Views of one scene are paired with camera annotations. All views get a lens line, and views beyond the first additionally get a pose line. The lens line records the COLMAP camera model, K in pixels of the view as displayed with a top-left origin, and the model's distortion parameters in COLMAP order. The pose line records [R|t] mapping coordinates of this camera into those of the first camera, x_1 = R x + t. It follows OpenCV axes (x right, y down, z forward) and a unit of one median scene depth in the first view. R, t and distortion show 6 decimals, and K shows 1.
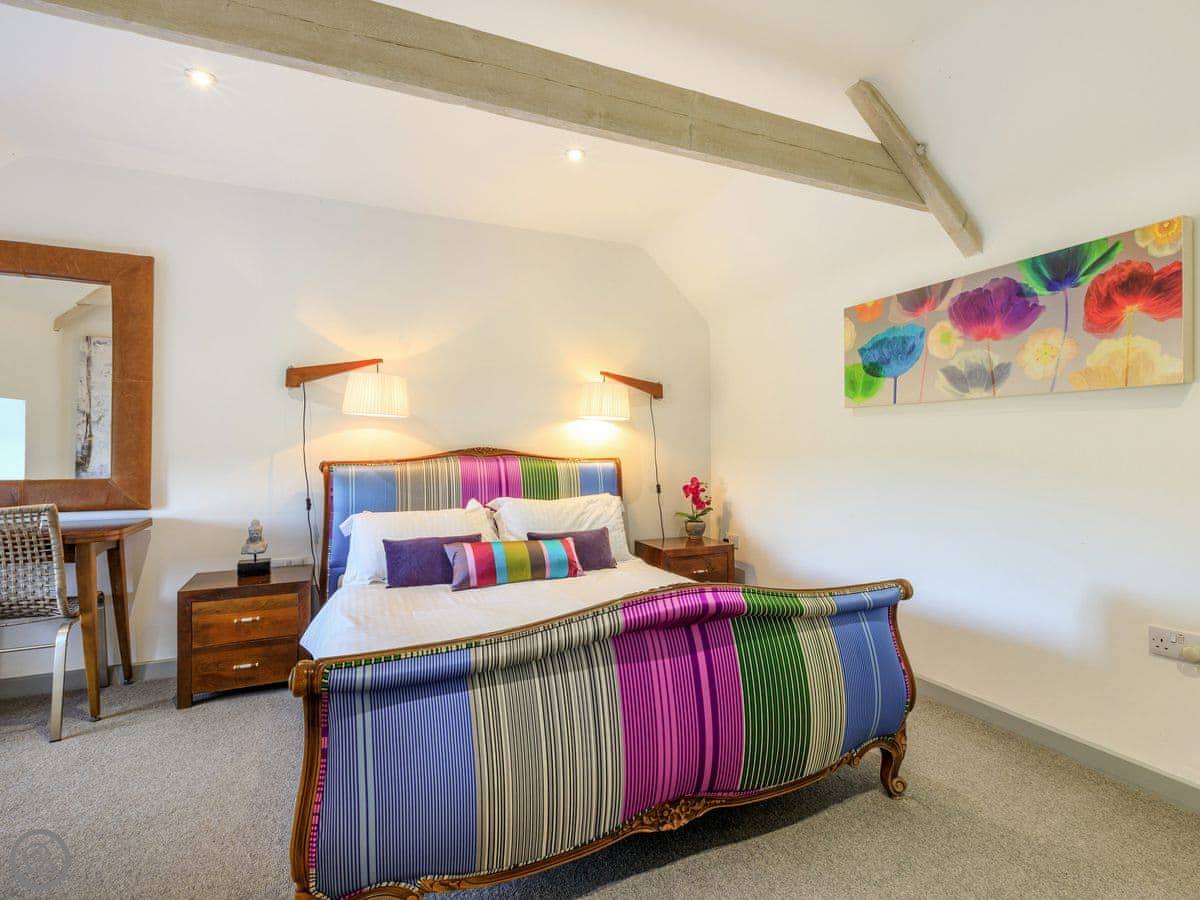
lens RADIAL K [[616.0, 0, 601.2], [0, 616.0, 437.5], [0, 0, 1]] dist [-0.000279, -0.000047]
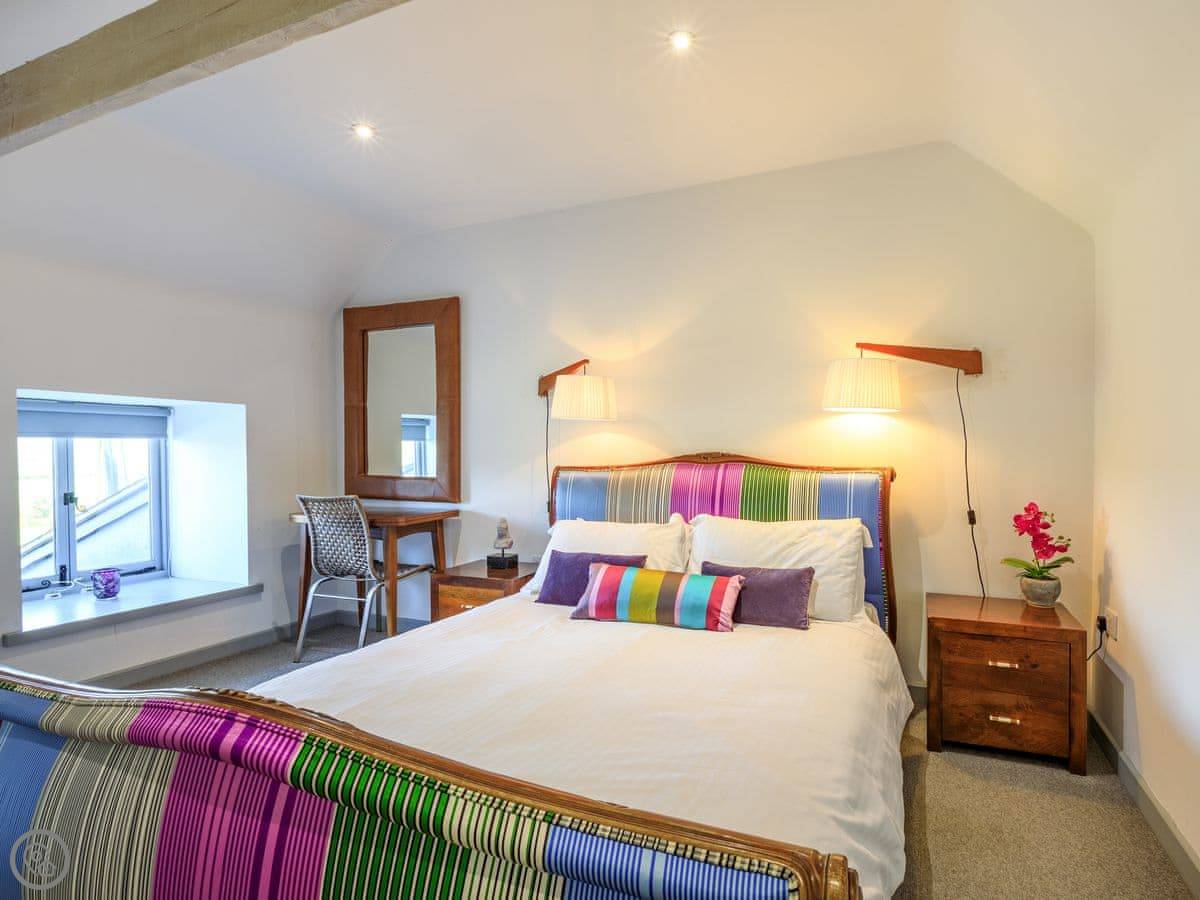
lens RADIAL K [[604.3, 0, 634.1], [0, 604.3, 452.6], [0, 0, 1]] dist [-0.000442, 0.000241]
pose [[0.698336, 0.000681, -0.715769, 0.418694], [0.015007, 0.999766, 0.015592, 0.003195], [0.715612, -0.021630, 0.698163, 0.456428]]
